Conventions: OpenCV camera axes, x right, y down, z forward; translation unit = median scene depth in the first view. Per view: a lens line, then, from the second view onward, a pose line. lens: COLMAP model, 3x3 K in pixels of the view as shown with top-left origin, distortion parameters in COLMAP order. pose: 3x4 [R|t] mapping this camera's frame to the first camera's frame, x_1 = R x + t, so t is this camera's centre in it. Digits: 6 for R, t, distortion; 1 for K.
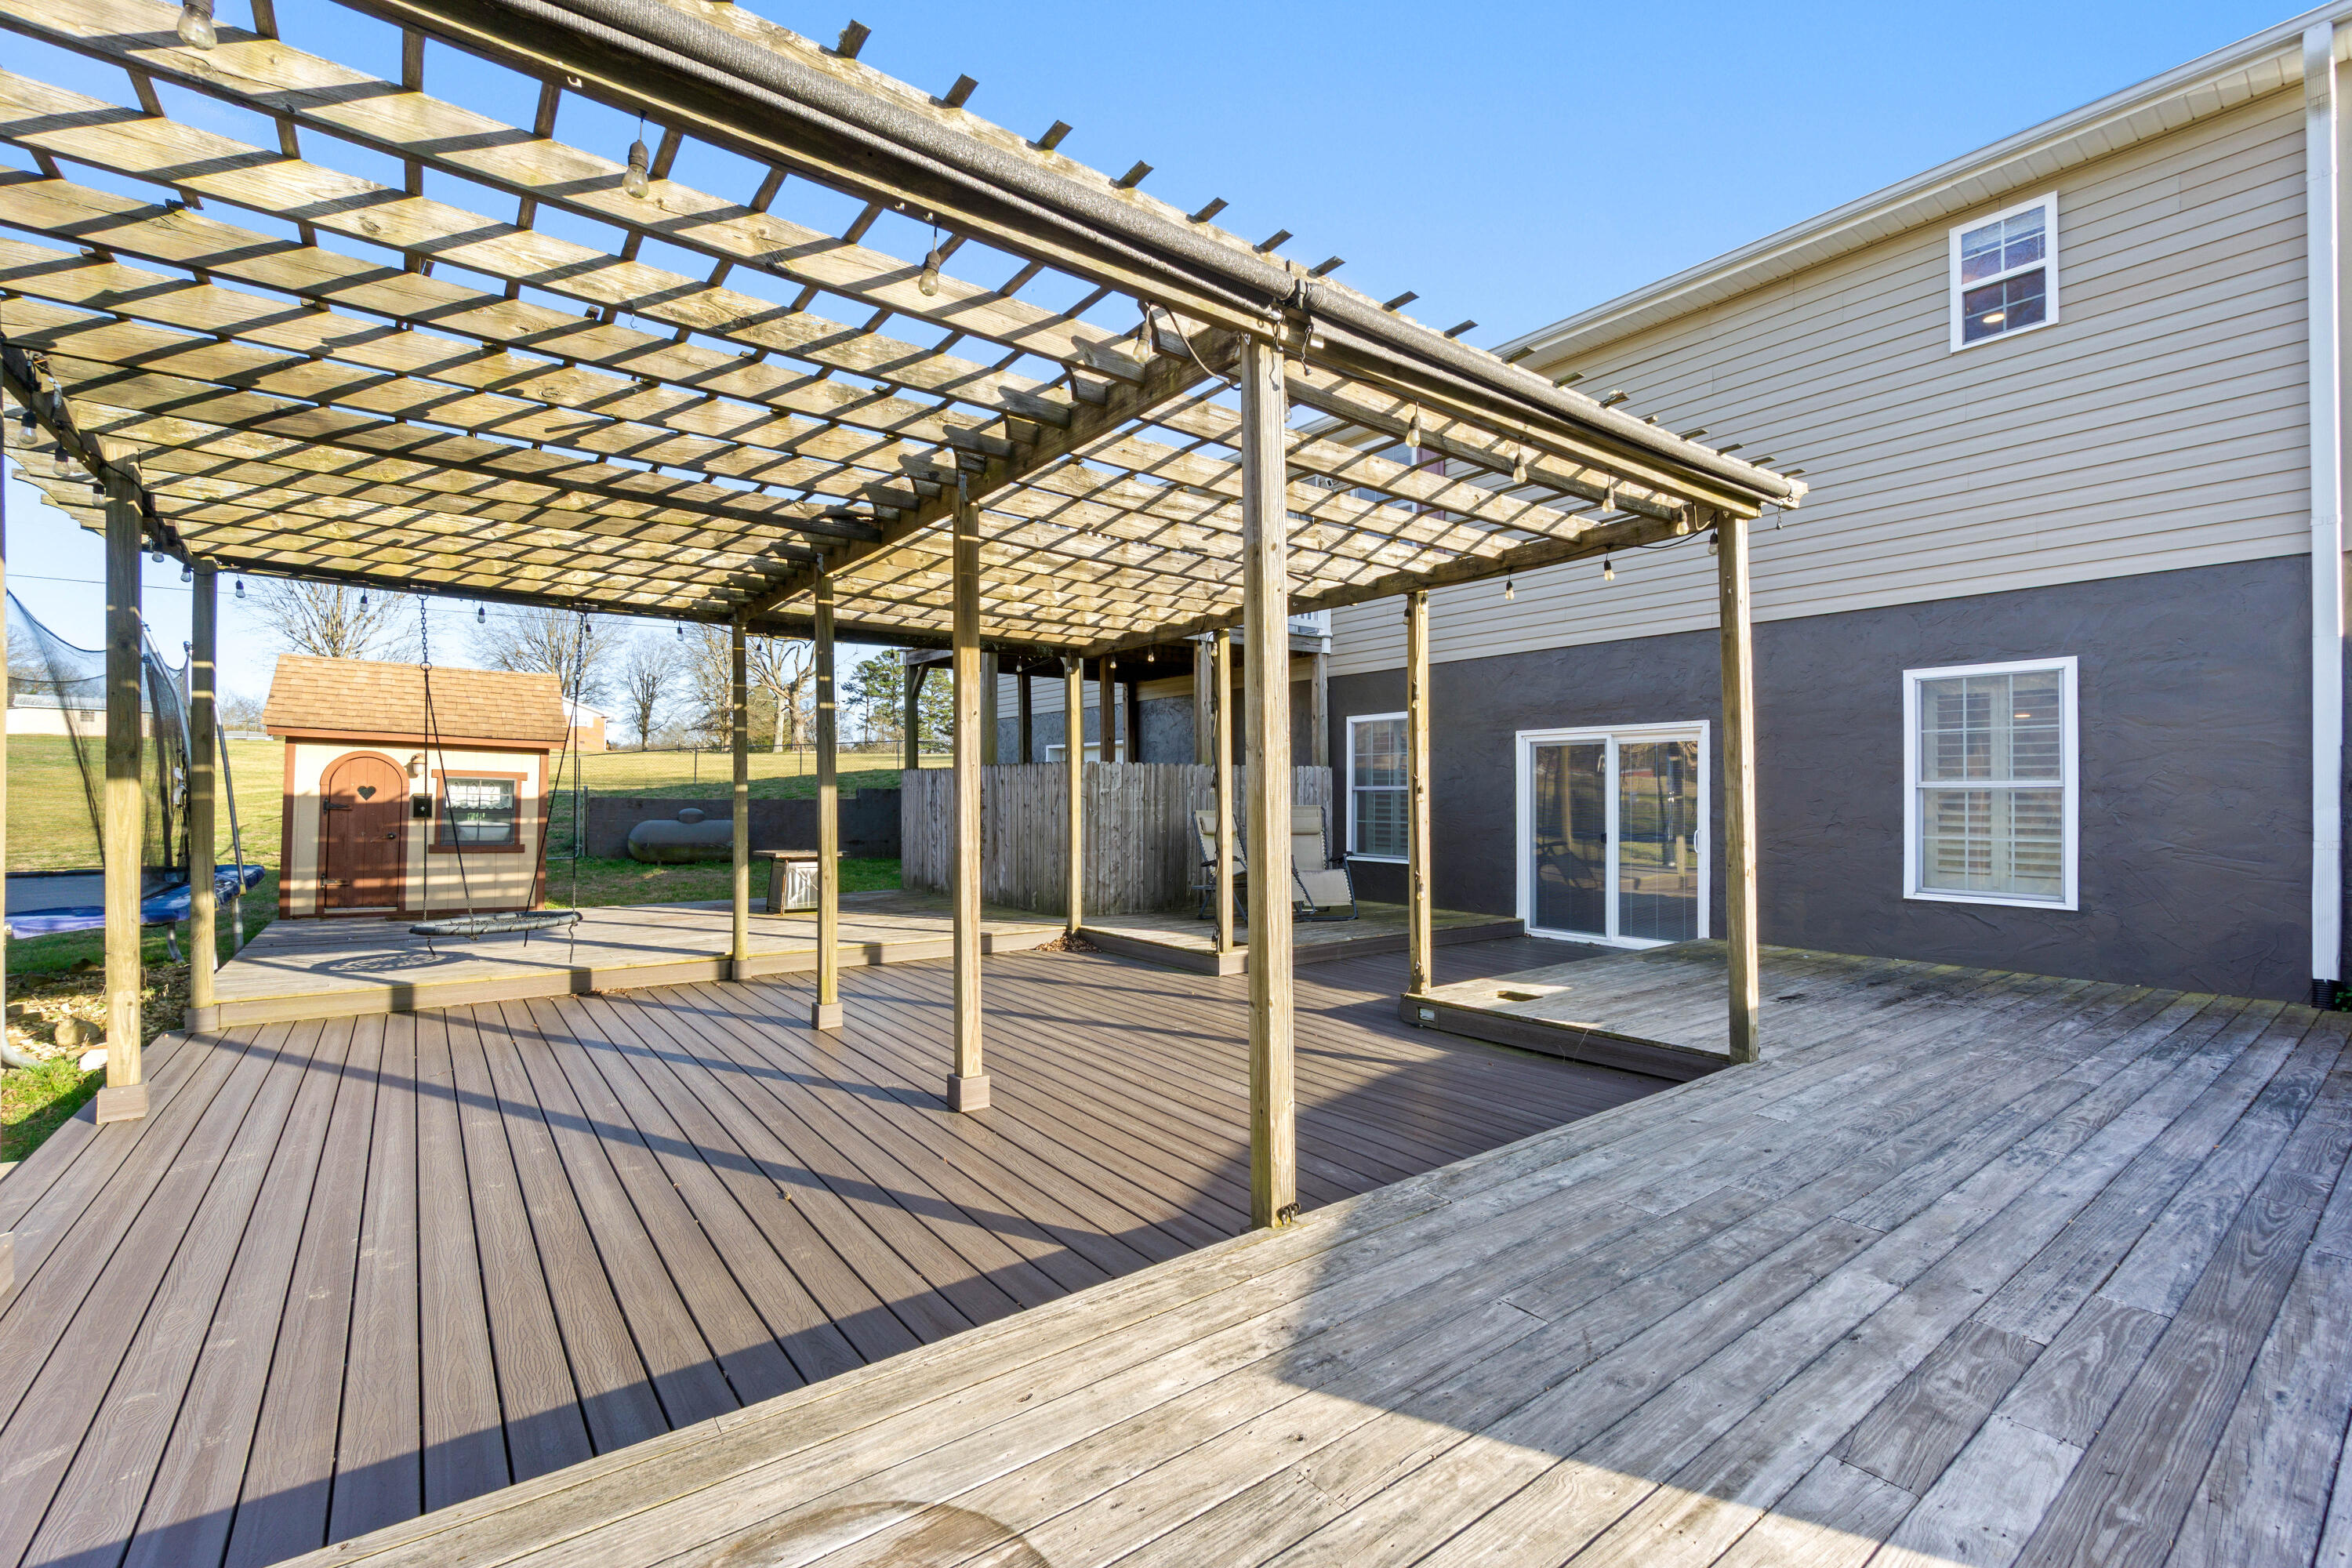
lens RADIAL K [[1018.8, 0, 1179.3], [0, 1018.8, 784.2], [0, 0, 1]] dist [-0.003133, 0.000073]
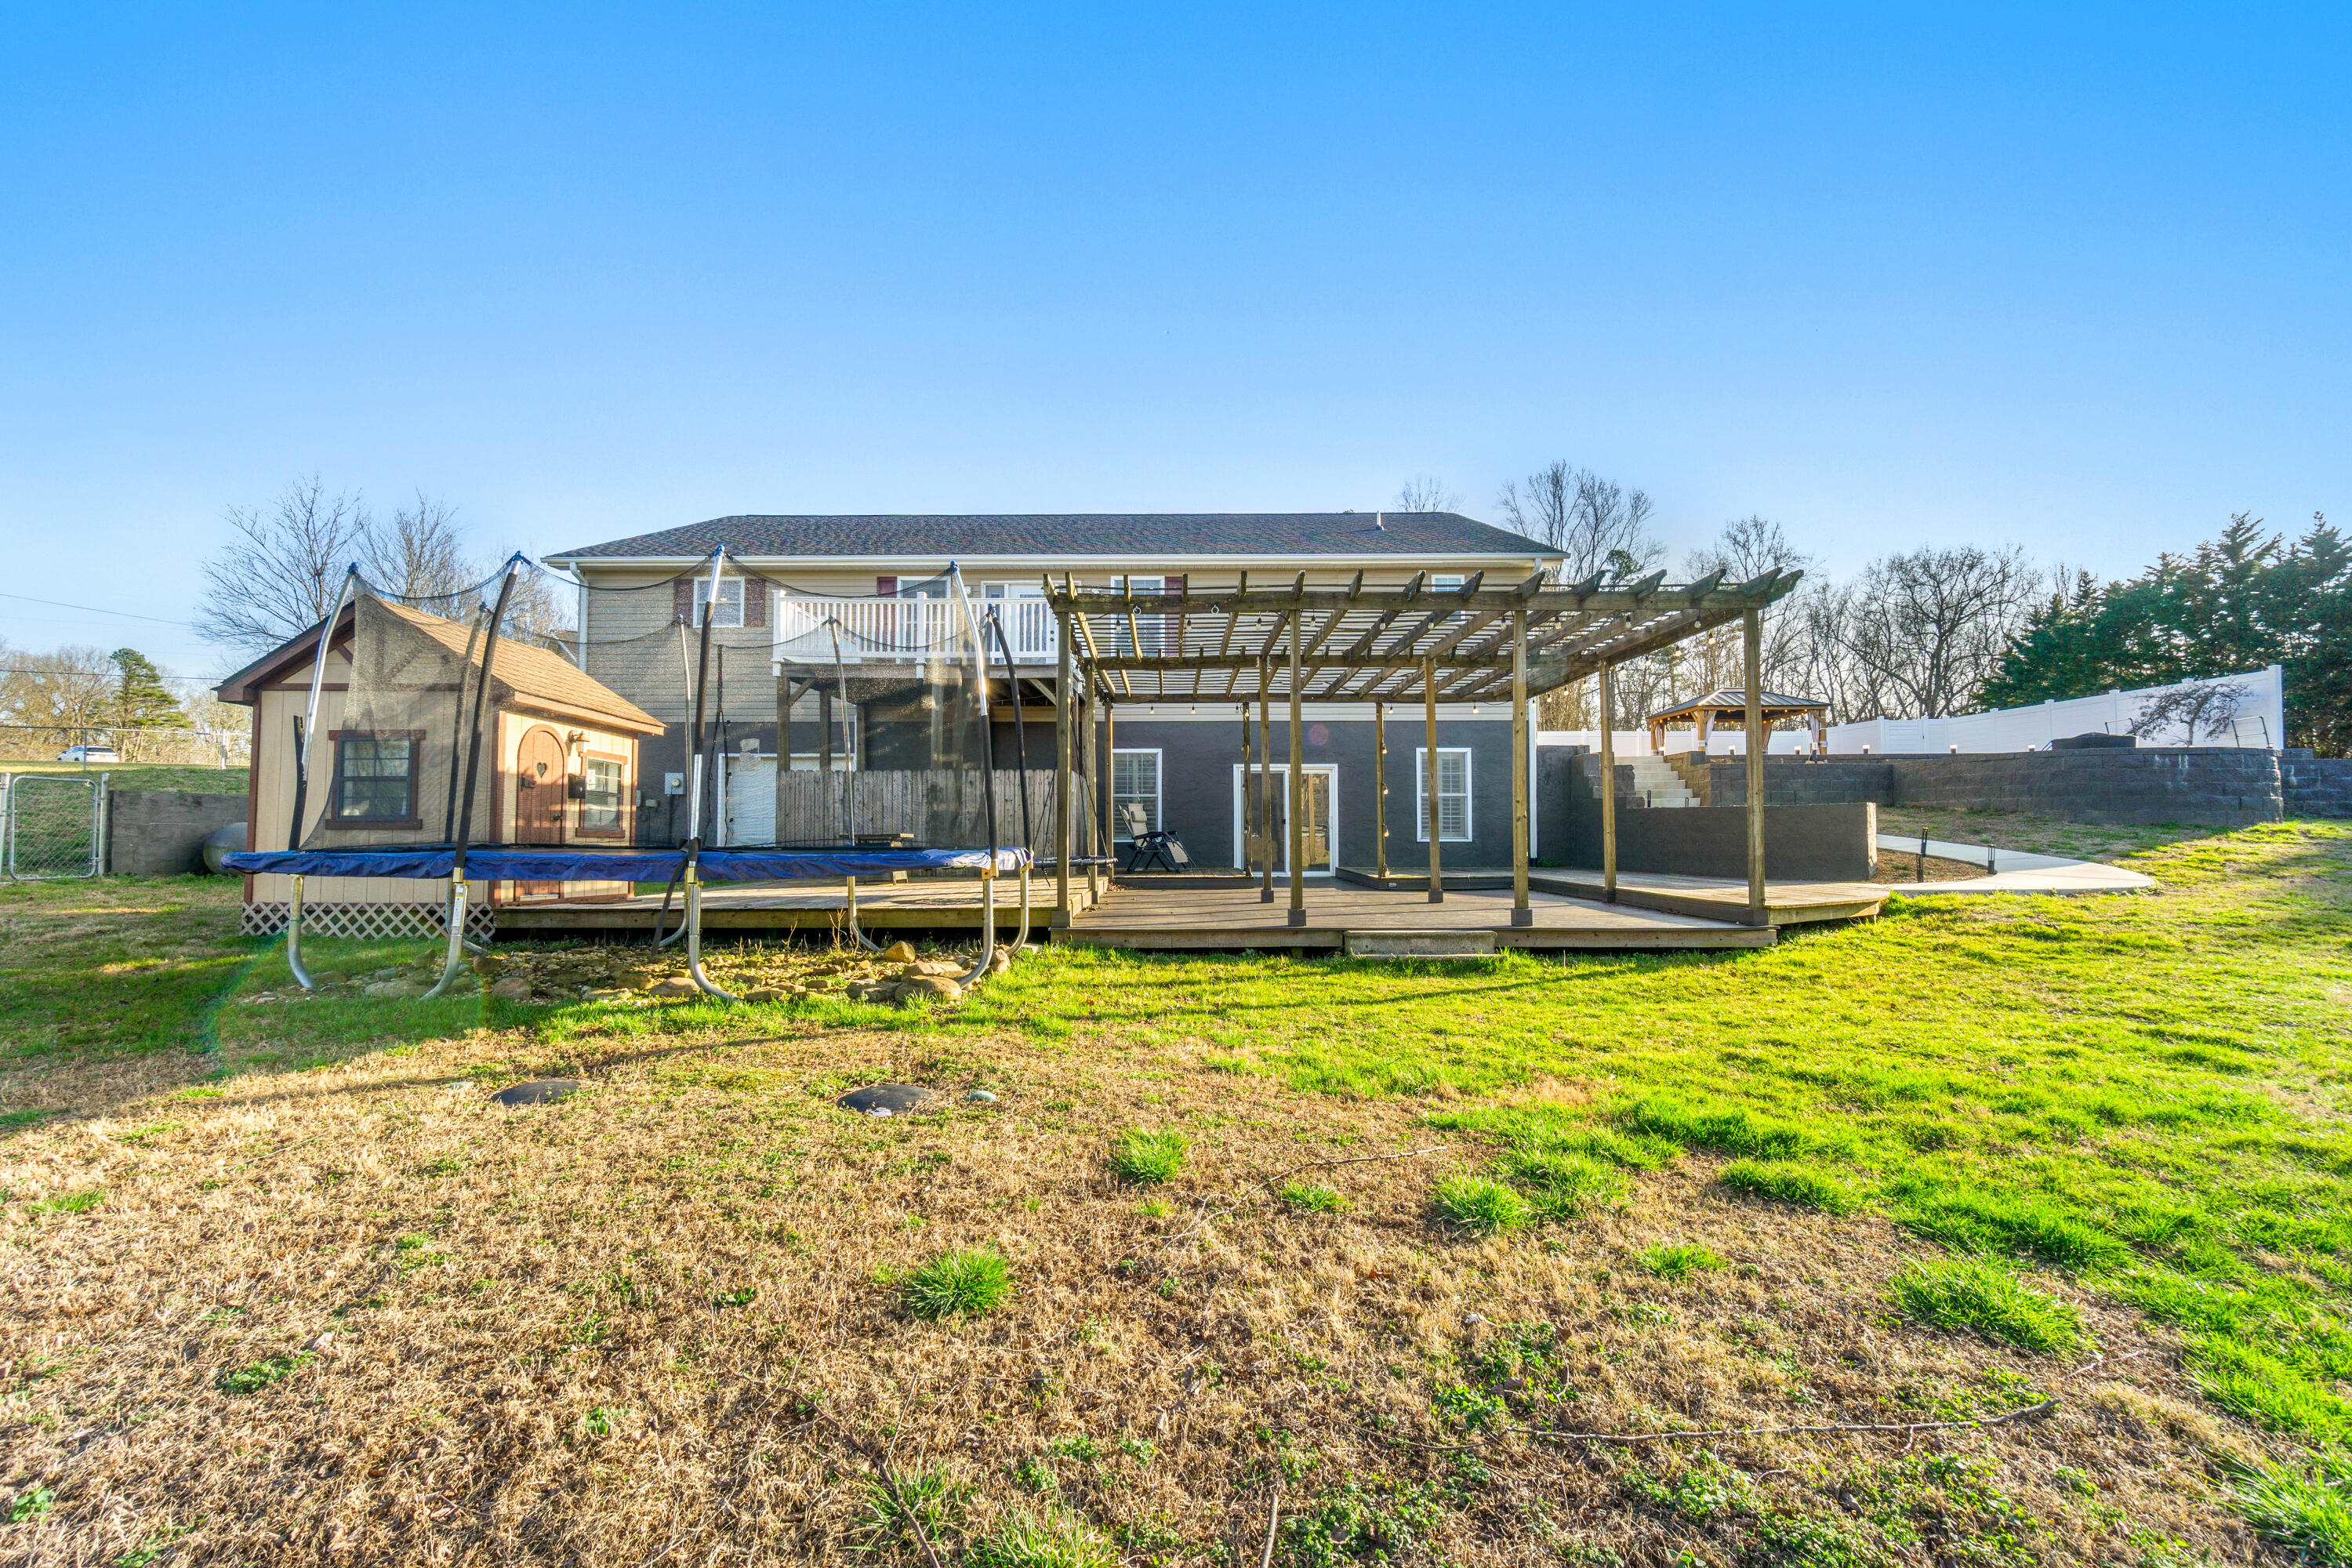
lens RADIAL K [[1018.8, 0, 1177.5], [0, 1018.8, 784.0], [0, 0, 1]] dist [-0.003133, 0.000073]
pose [[0.612680, 0.033815, 0.789607, -1.008728], [-0.000565, 0.999103, -0.042348, 0.049722], [-0.790331, 0.025500, 0.612150, -0.032484]]
